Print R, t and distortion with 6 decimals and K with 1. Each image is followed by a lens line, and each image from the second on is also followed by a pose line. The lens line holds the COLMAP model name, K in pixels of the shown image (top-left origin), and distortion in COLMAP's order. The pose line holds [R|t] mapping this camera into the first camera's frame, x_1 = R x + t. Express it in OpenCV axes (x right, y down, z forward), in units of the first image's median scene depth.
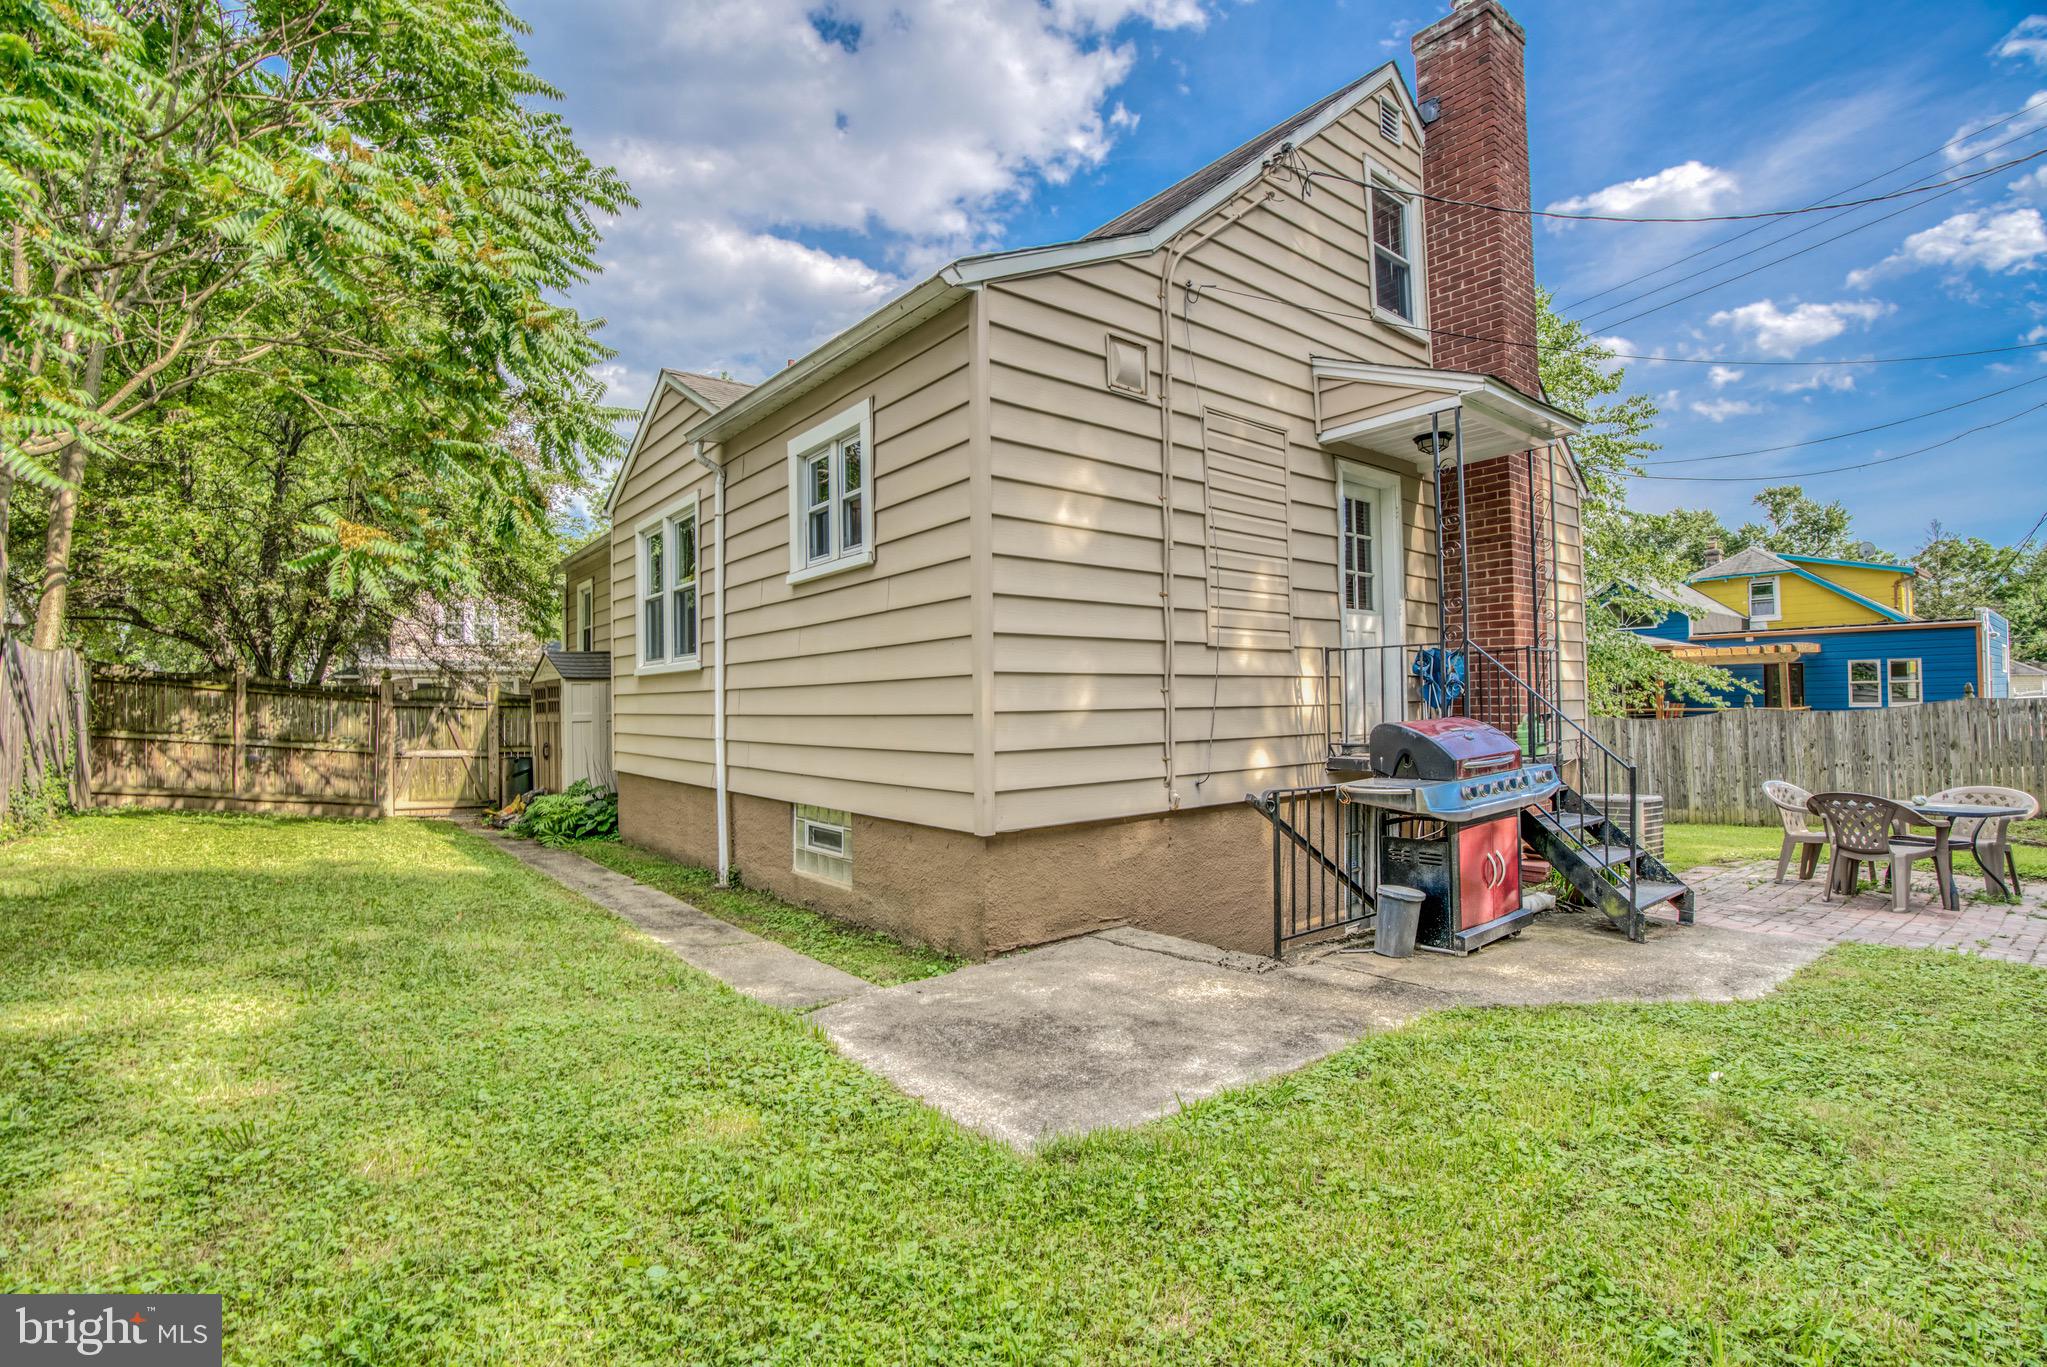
lens RADIAL K [[955.7, 0, 1017.3], [0, 955.7, 689.2], [0, 0, 1]] dist [-0.067773, 0.029522]
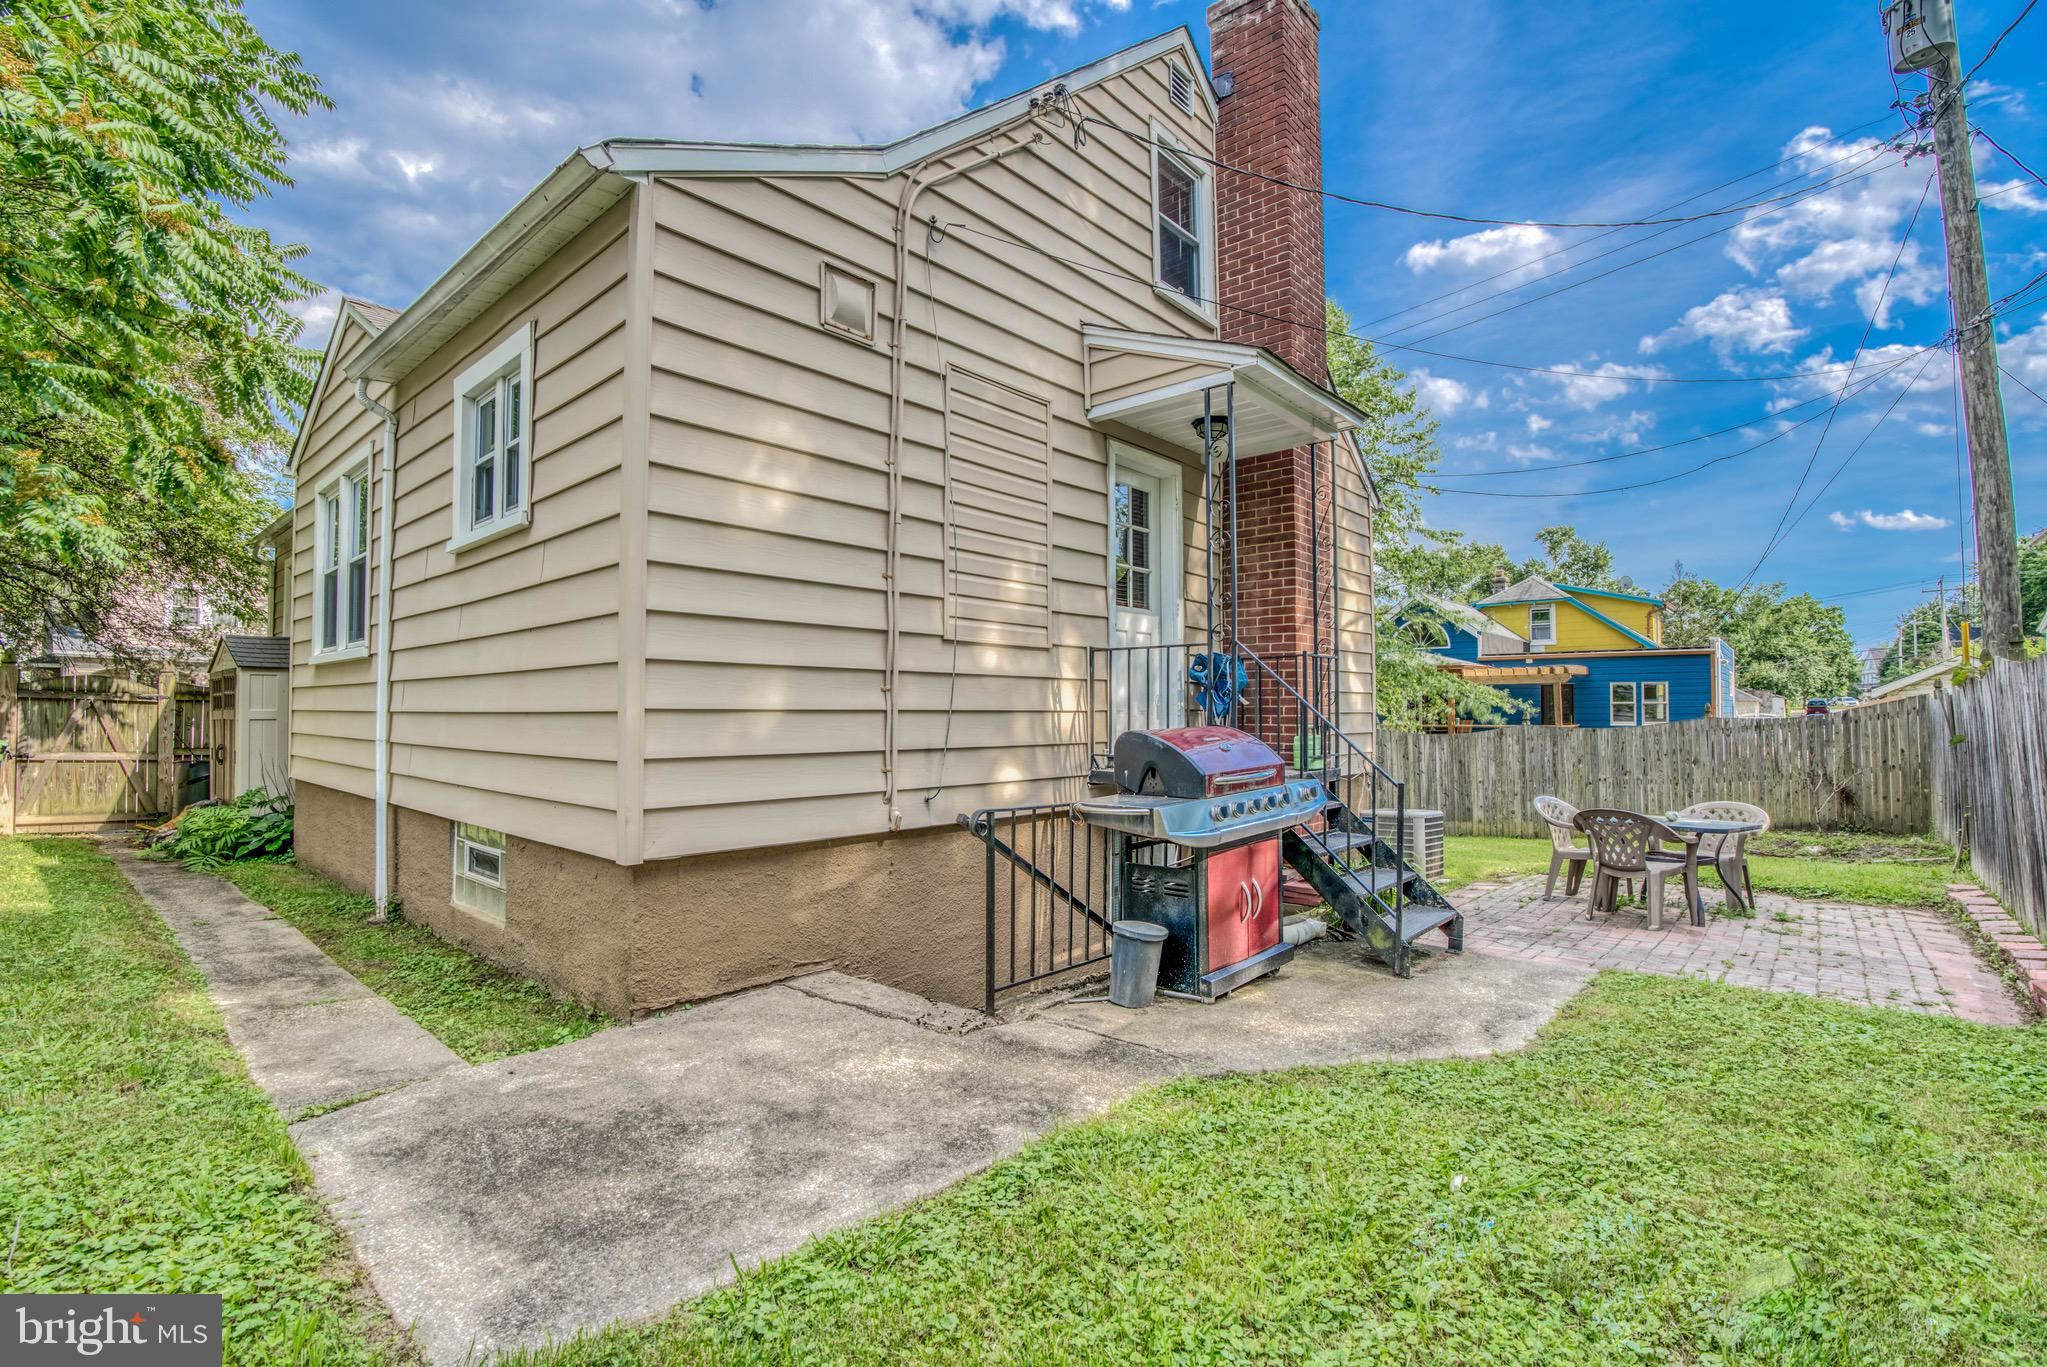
lens RADIAL K [[945.1, 0, 1025.6], [0, 945.1, 692.0], [0, 0, 1]] dist [-0.077350, 0.040059]
pose [[0.985525, 0.019851, 0.168365, 0.118005], [-0.018548, 0.999785, -0.009311, 0.007920], [-0.168513, 0.006053, 0.985681, 0.135084]]
